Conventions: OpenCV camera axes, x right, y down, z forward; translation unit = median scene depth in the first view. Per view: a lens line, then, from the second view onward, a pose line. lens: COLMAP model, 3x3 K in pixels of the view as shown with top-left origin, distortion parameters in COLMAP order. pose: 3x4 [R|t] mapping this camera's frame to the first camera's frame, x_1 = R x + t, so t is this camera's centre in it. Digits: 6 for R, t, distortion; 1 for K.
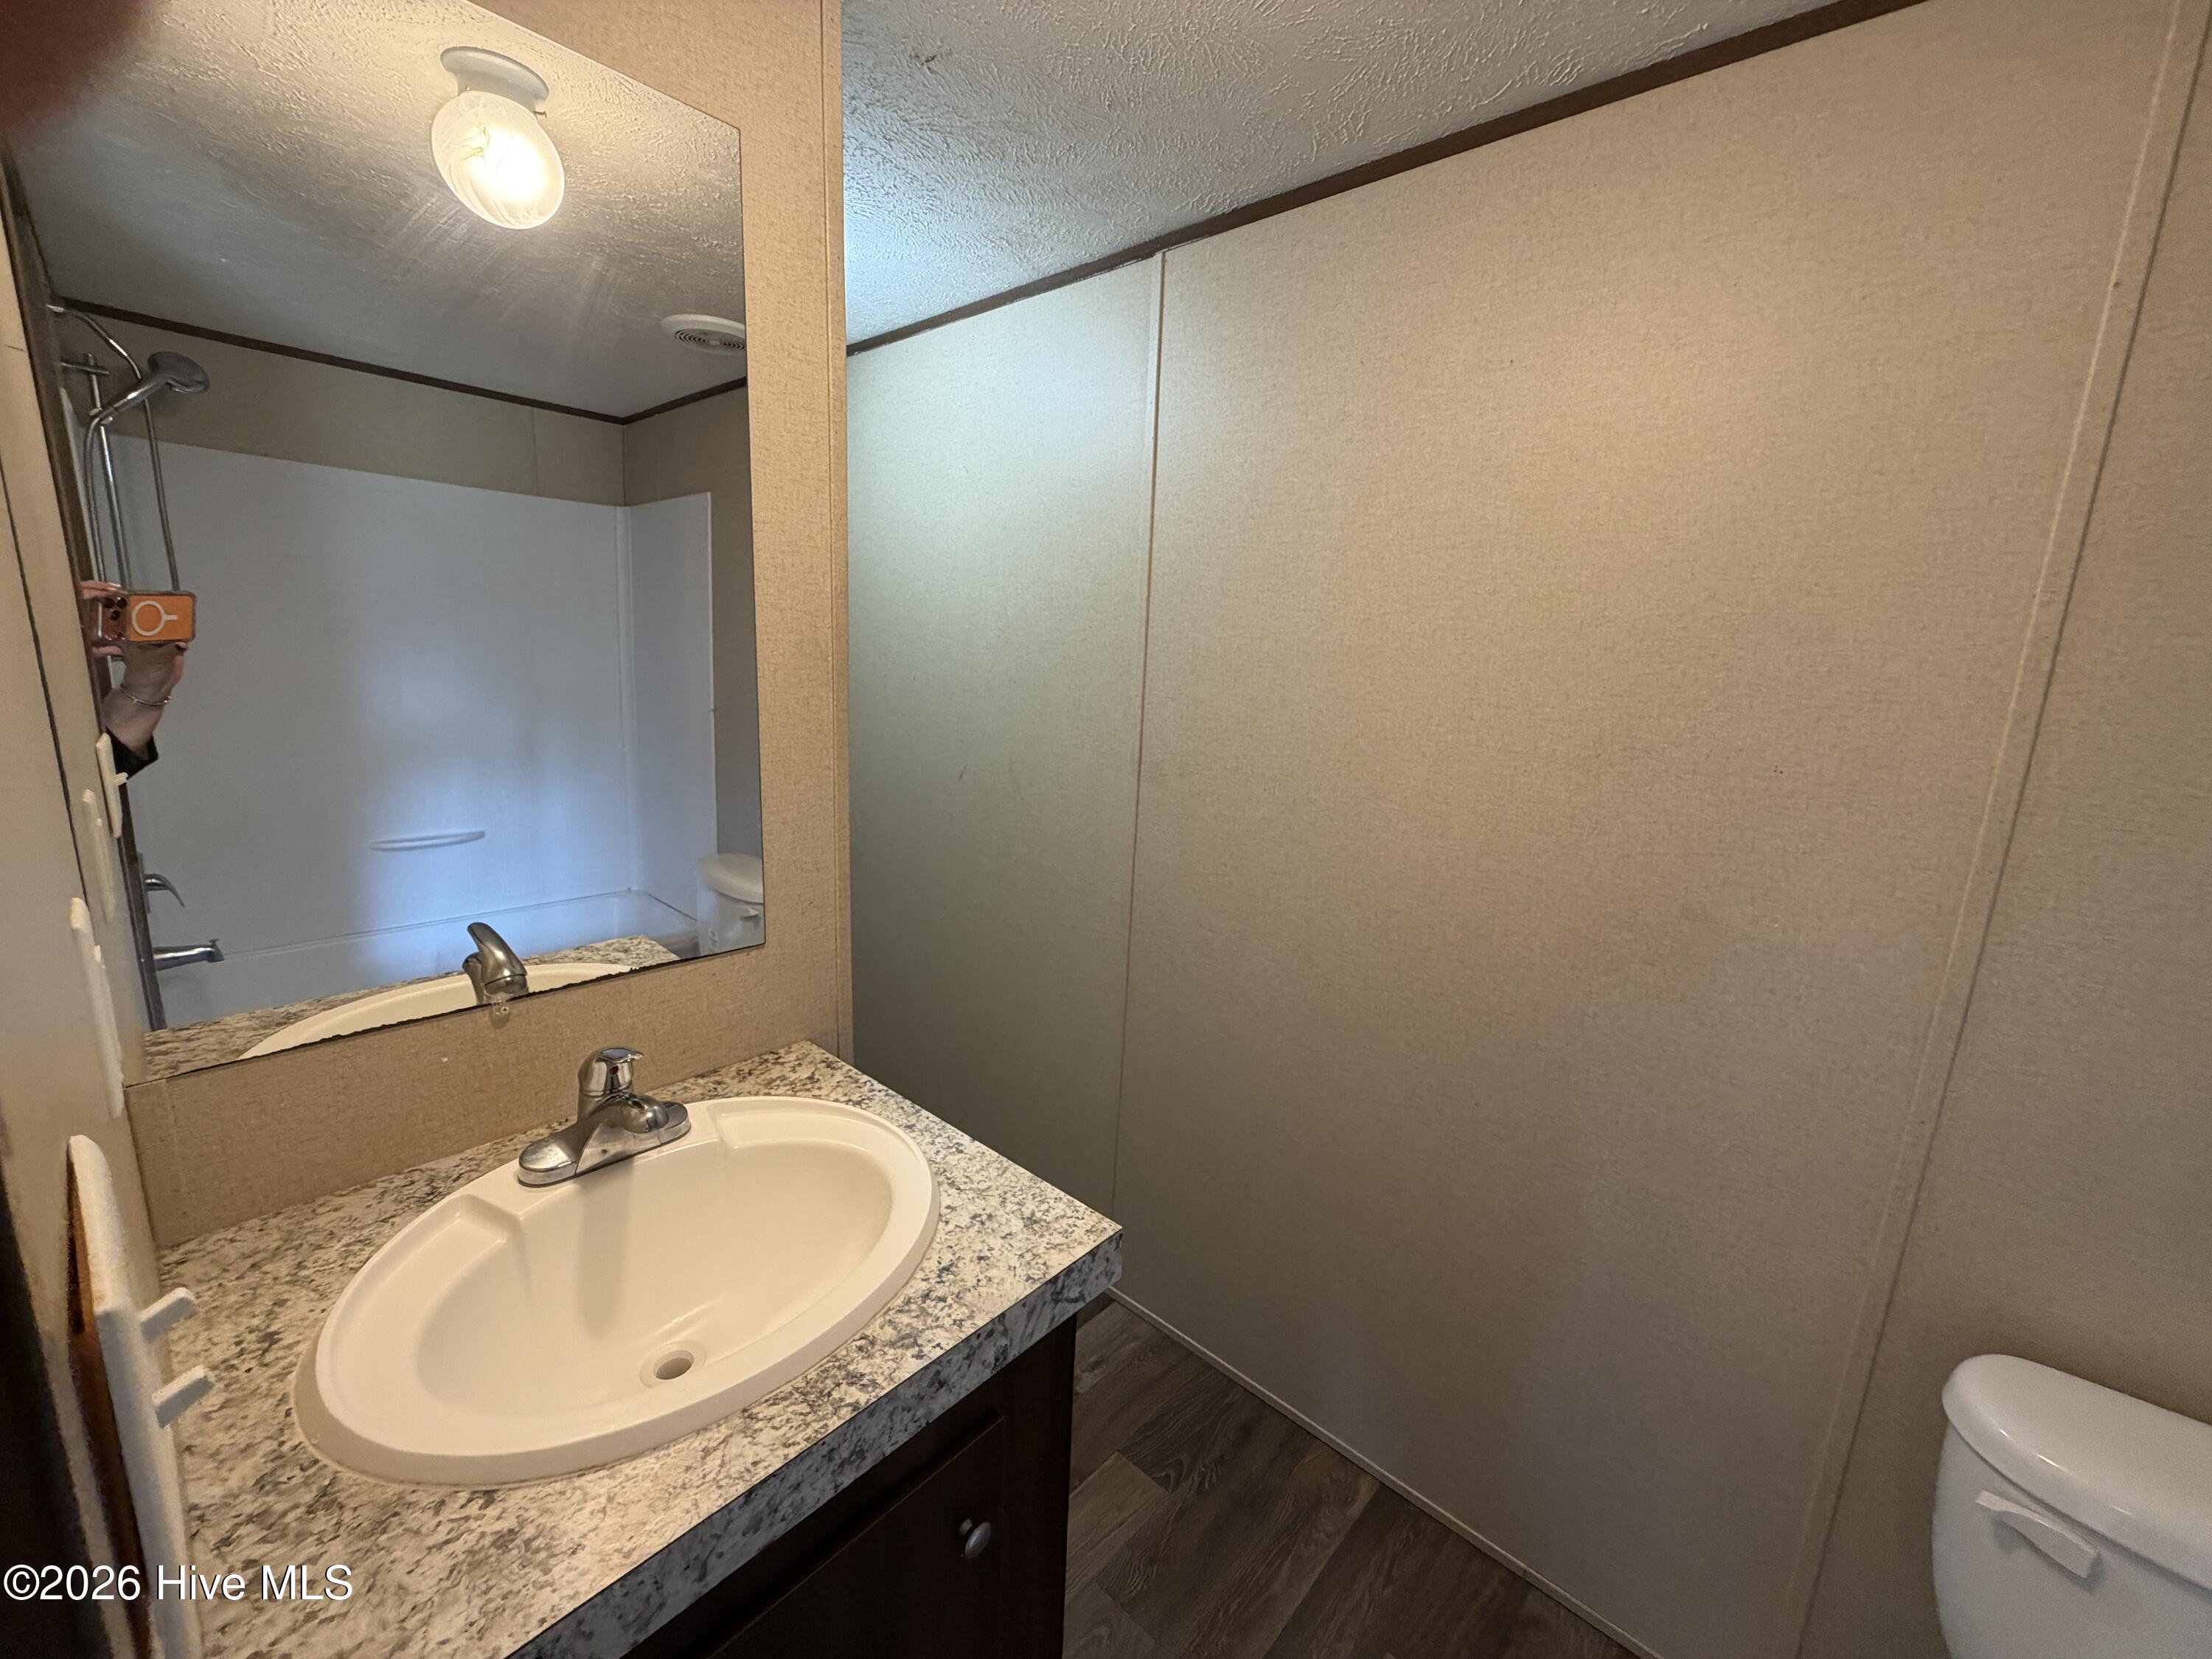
lens RADIAL K [[885.1, 0, 1101.0], [0, 885.1, 833.1], [0, 0, 1]] dist [-0.000052, 0.000386]
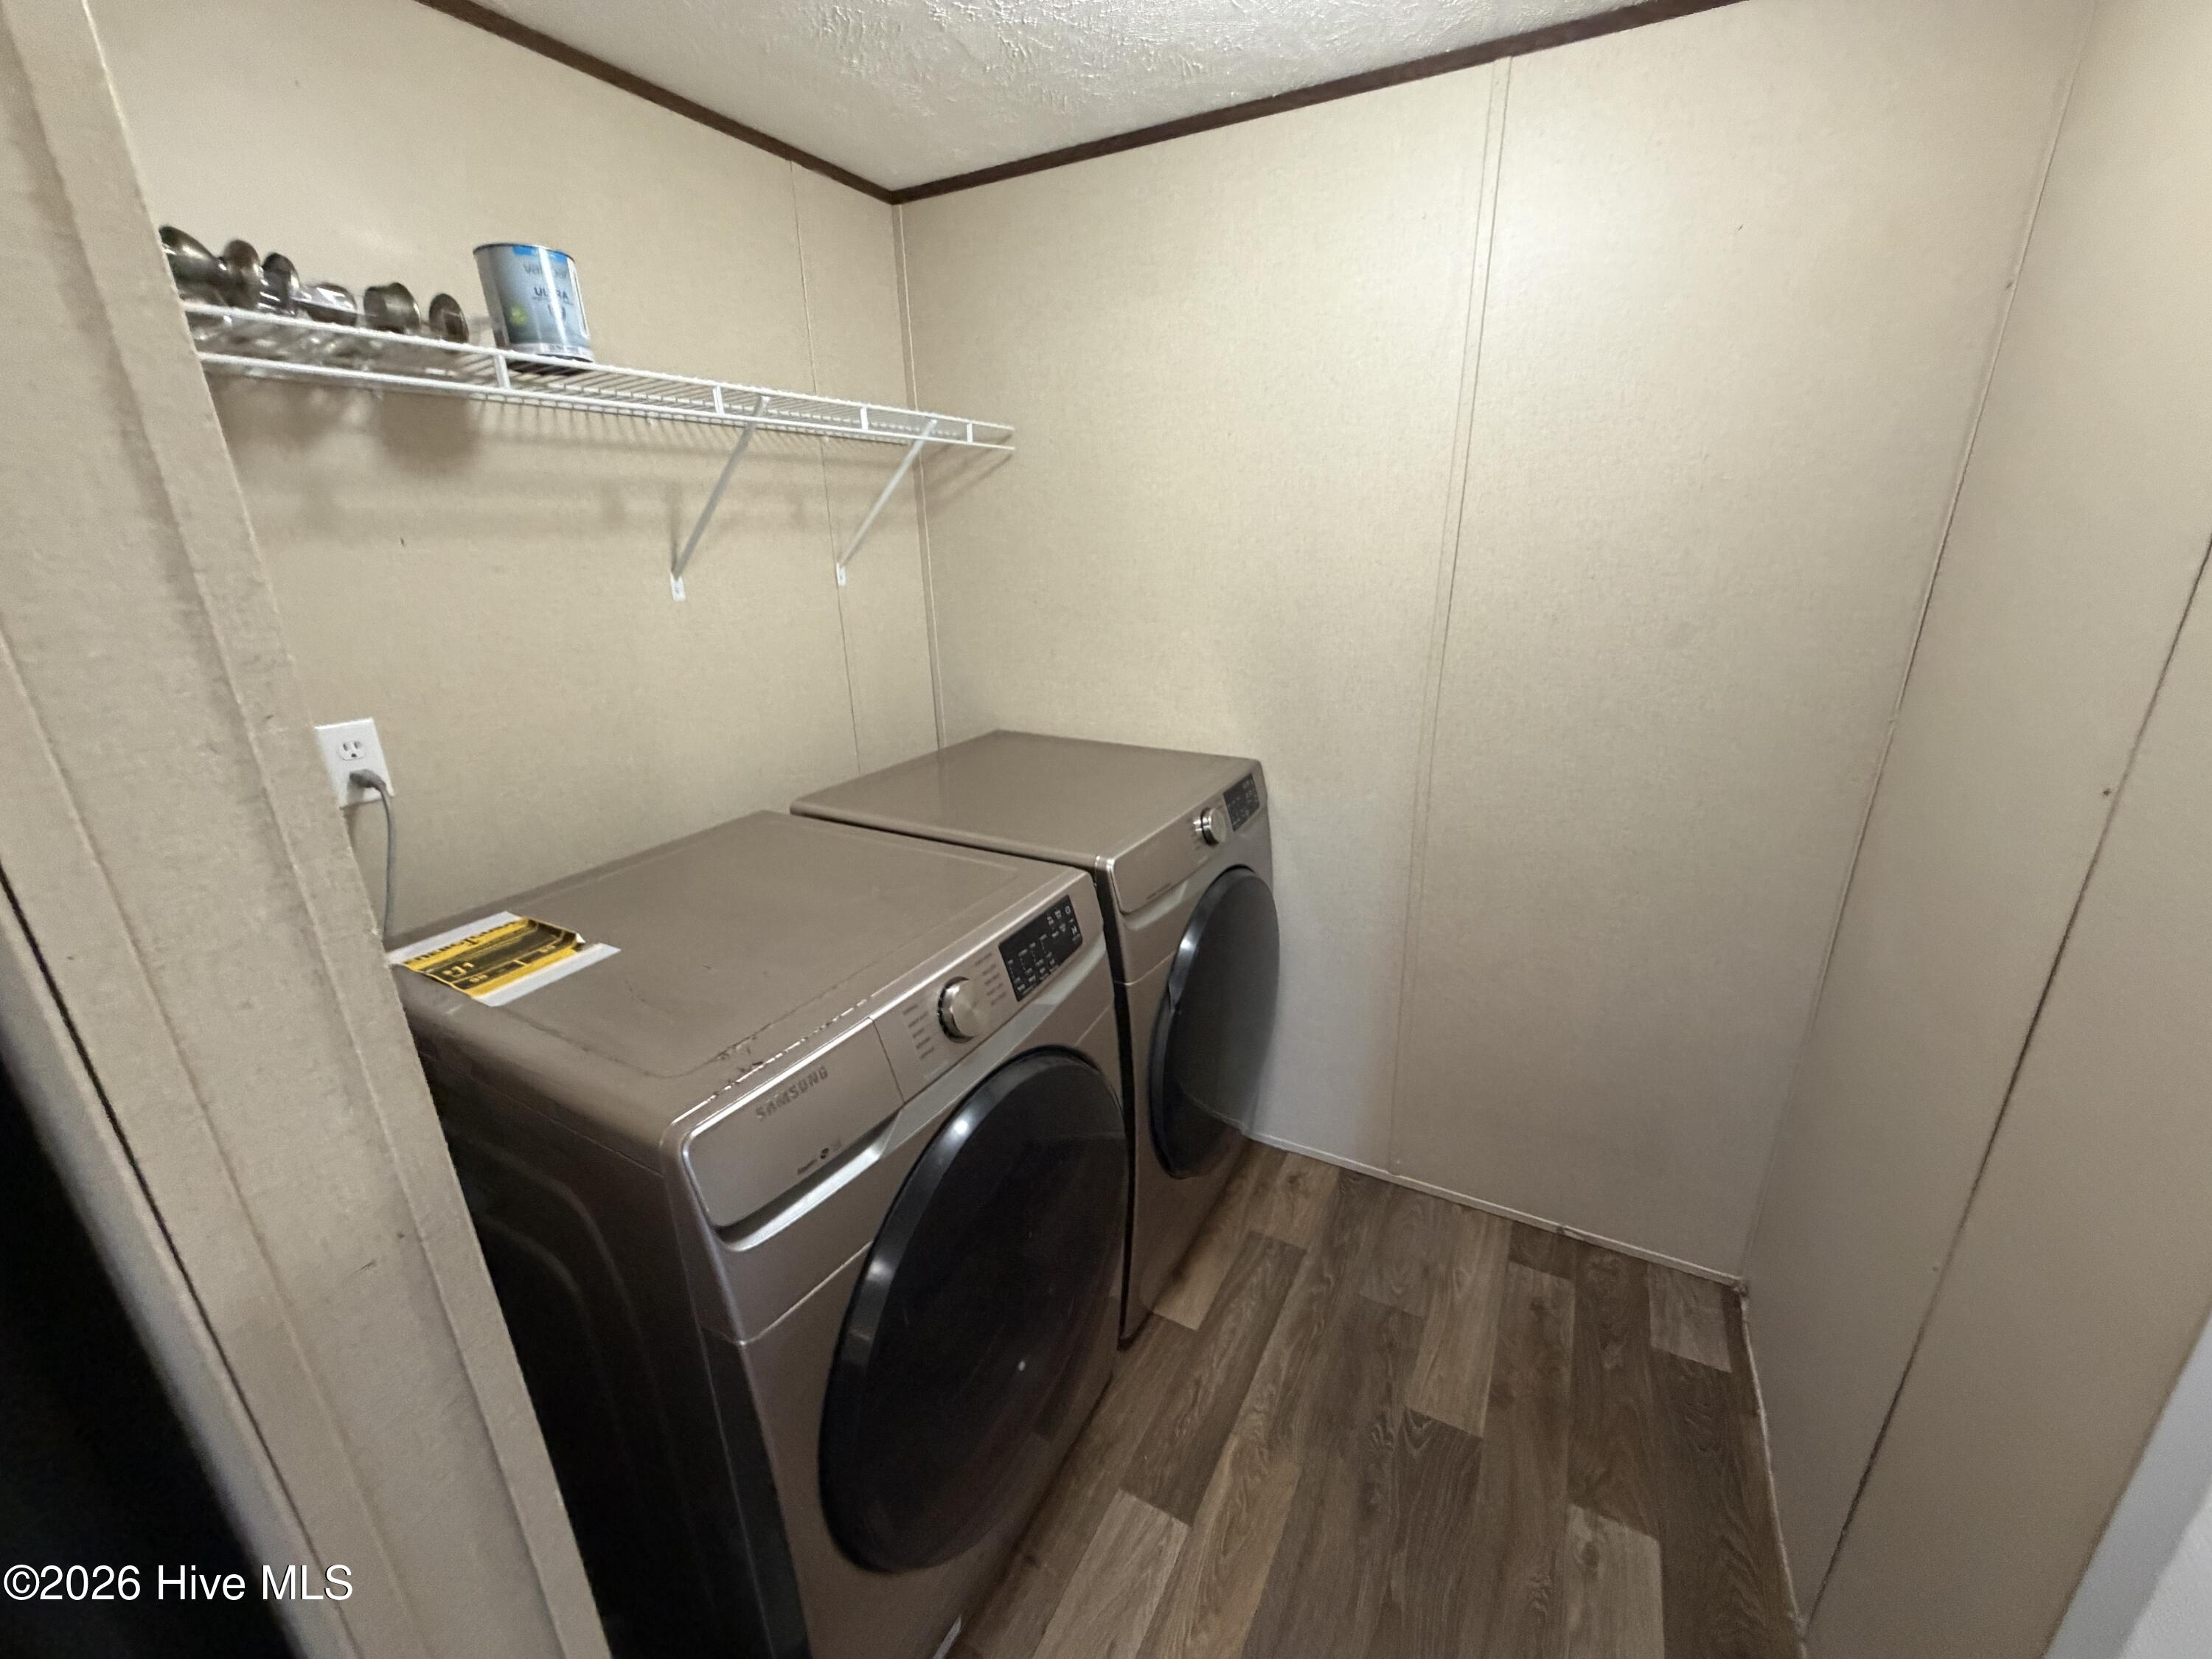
lens RADIAL K [[885.1, 0, 1101.0], [0, 885.1, 833.1], [0, 0, 1]] dist [-0.000052, 0.000386]
pose [[-0.973592, 0.053671, -0.221898, 1.037355], [-0.065197, 0.866131, 0.495547, -0.507692], [0.218789, 0.496927, -0.839759, 2.473160]]
